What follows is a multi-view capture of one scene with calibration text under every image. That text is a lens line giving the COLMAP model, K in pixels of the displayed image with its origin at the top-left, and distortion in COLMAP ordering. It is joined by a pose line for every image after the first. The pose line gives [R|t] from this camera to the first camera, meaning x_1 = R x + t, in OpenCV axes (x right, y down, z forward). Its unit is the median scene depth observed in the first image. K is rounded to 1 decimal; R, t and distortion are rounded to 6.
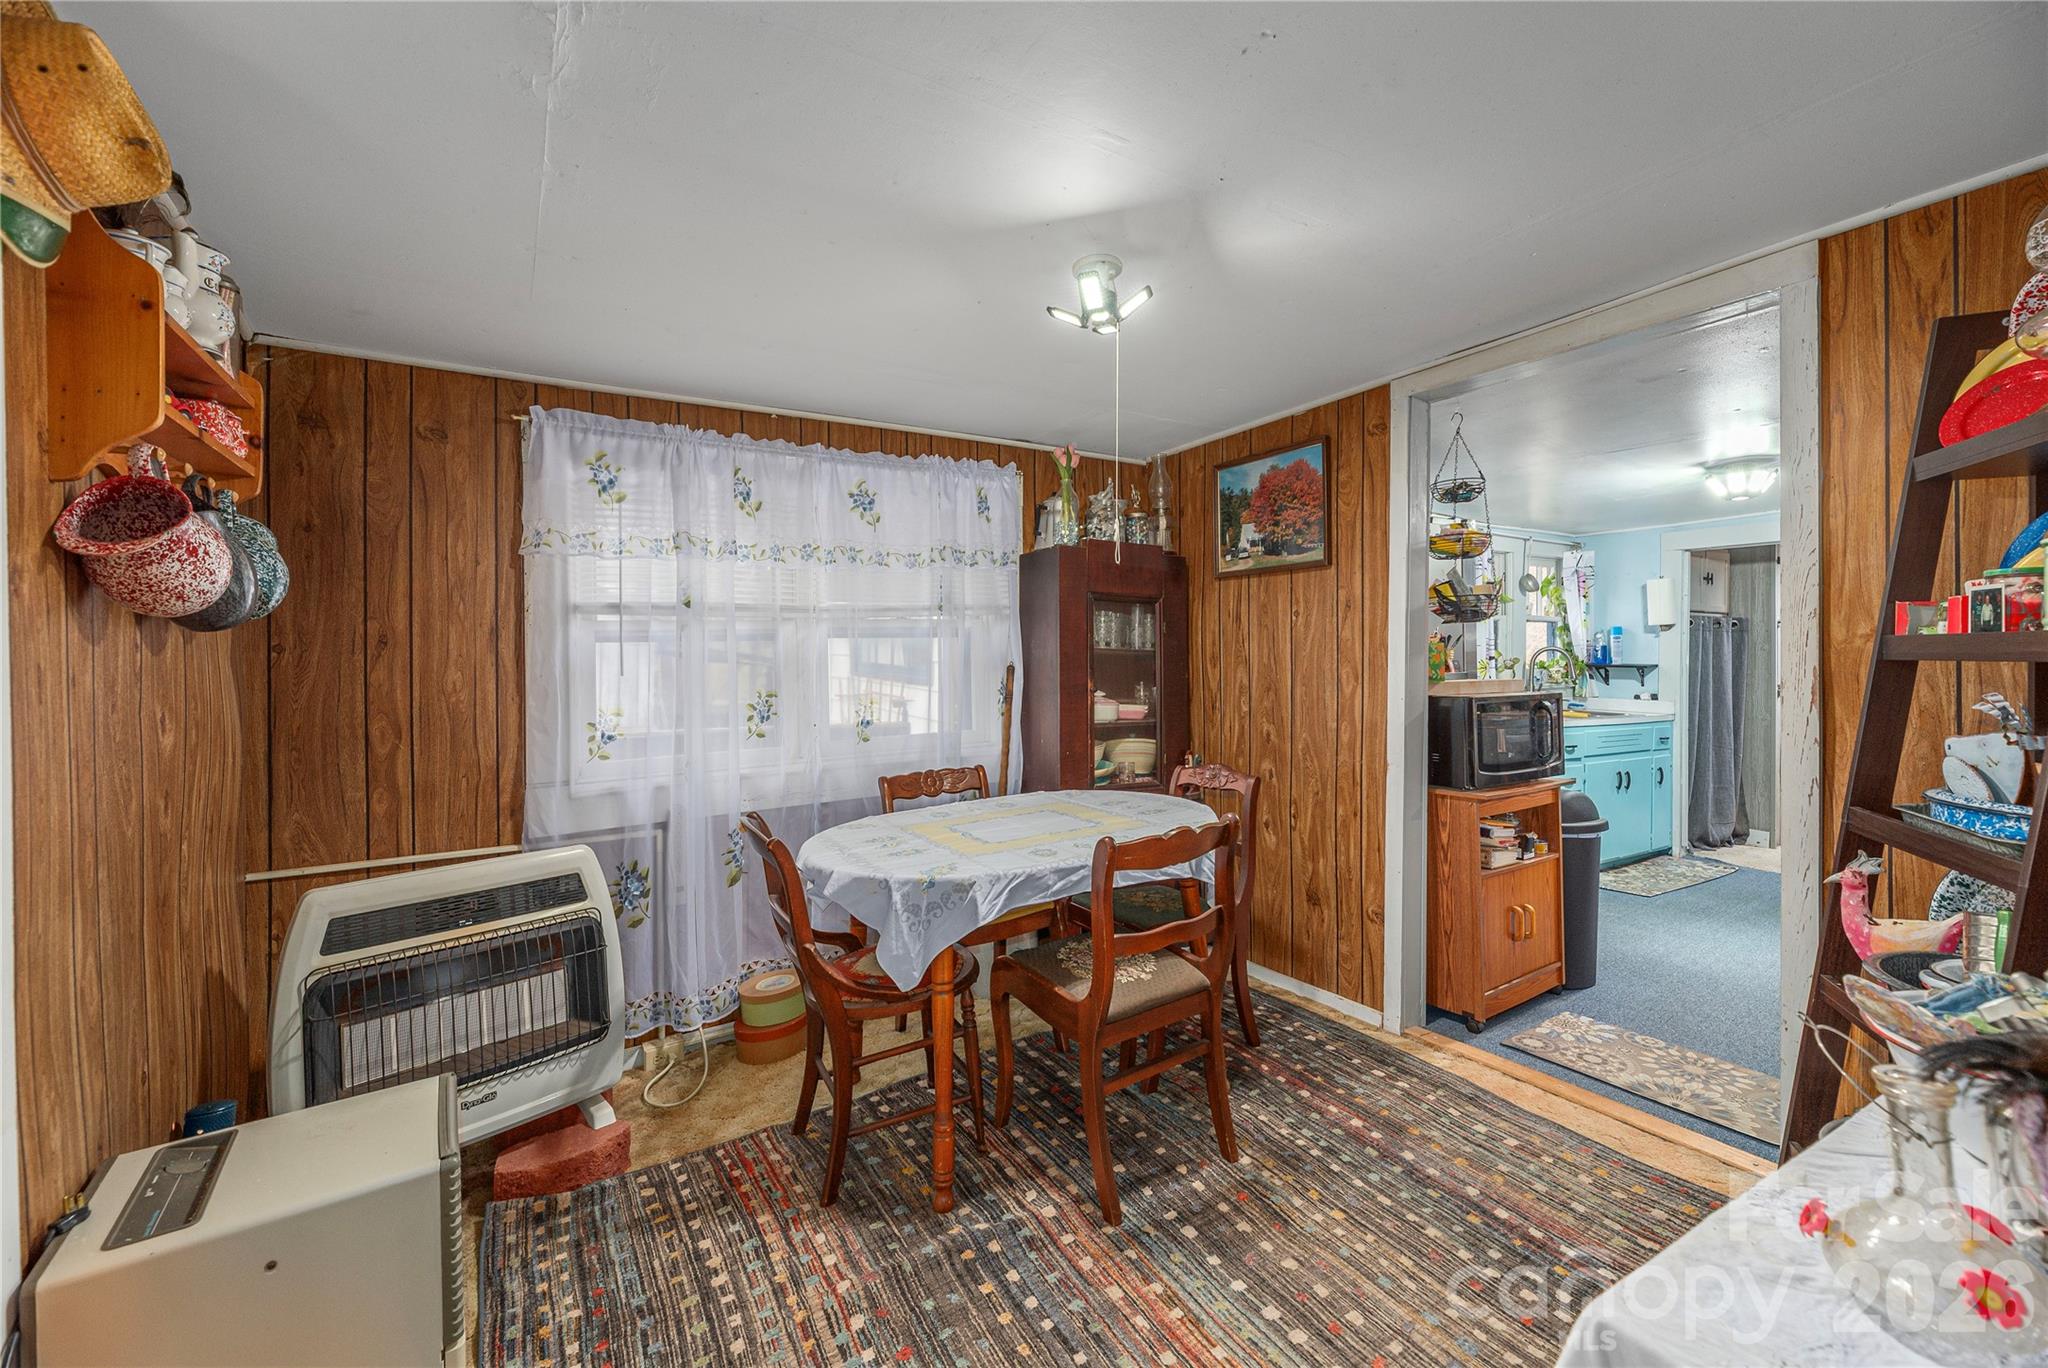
lens RADIAL K [[833.5, 0, 1041.1], [0, 833.5, 653.5], [0, 0, 1]] dist [-0.000642, -0.000068]
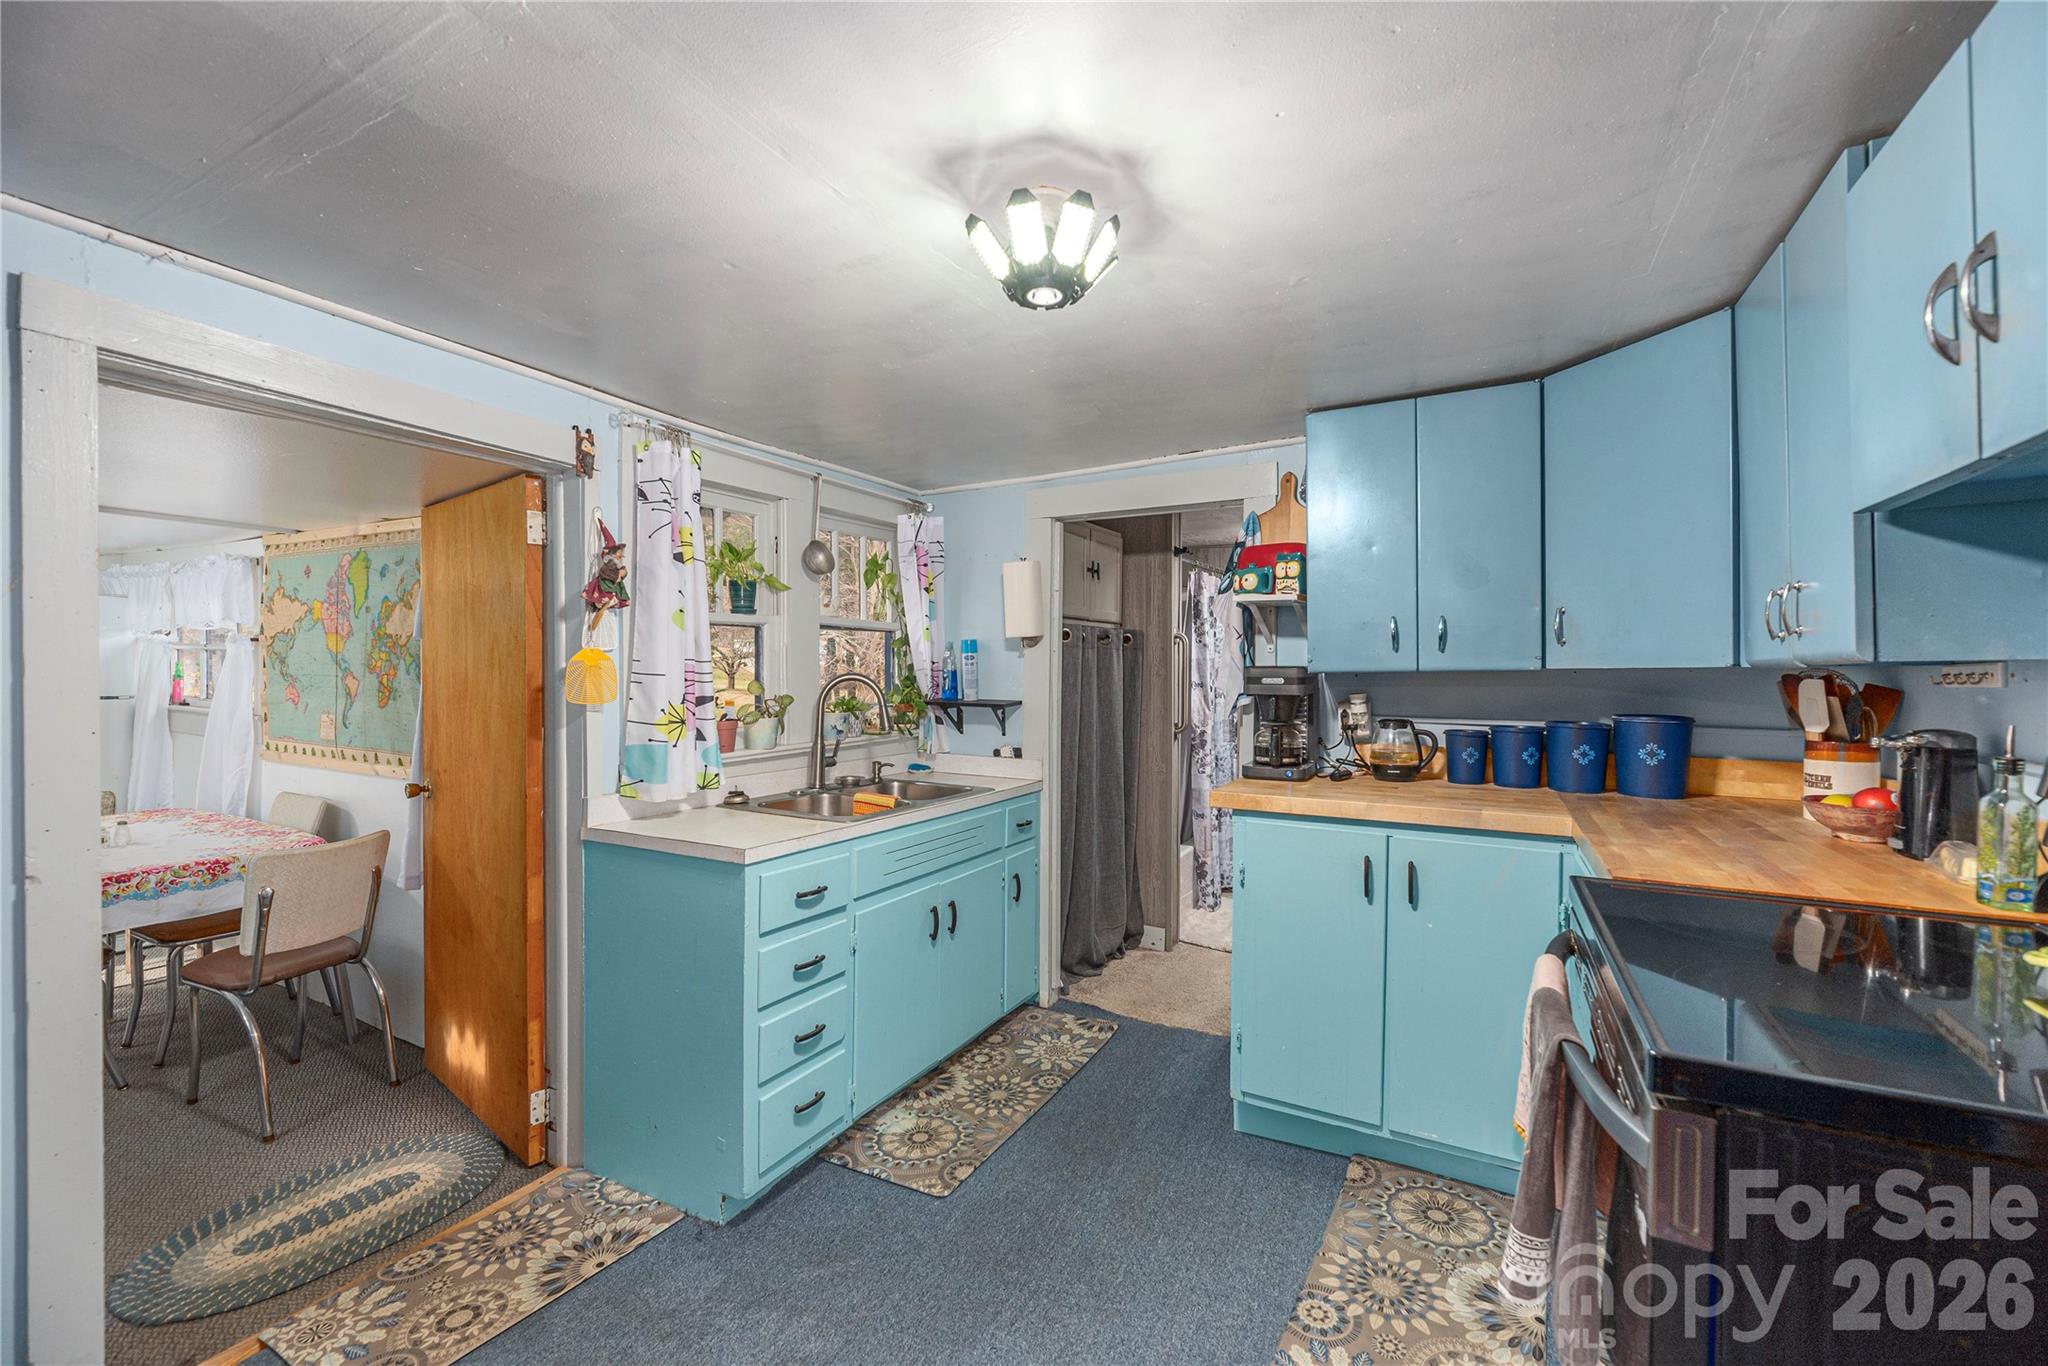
lens RADIAL K [[833.5, 0, 1022.7], [0, 833.5, 674.1], [0, 0, 1]] dist [-0.000642, -0.000068]
pose [[0.871354, -0.004614, 0.490633, 0.417999], [-0.000210, 0.999952, 0.009776, -0.012615], [-0.490655, -0.008621, 0.871312, 0.437731]]
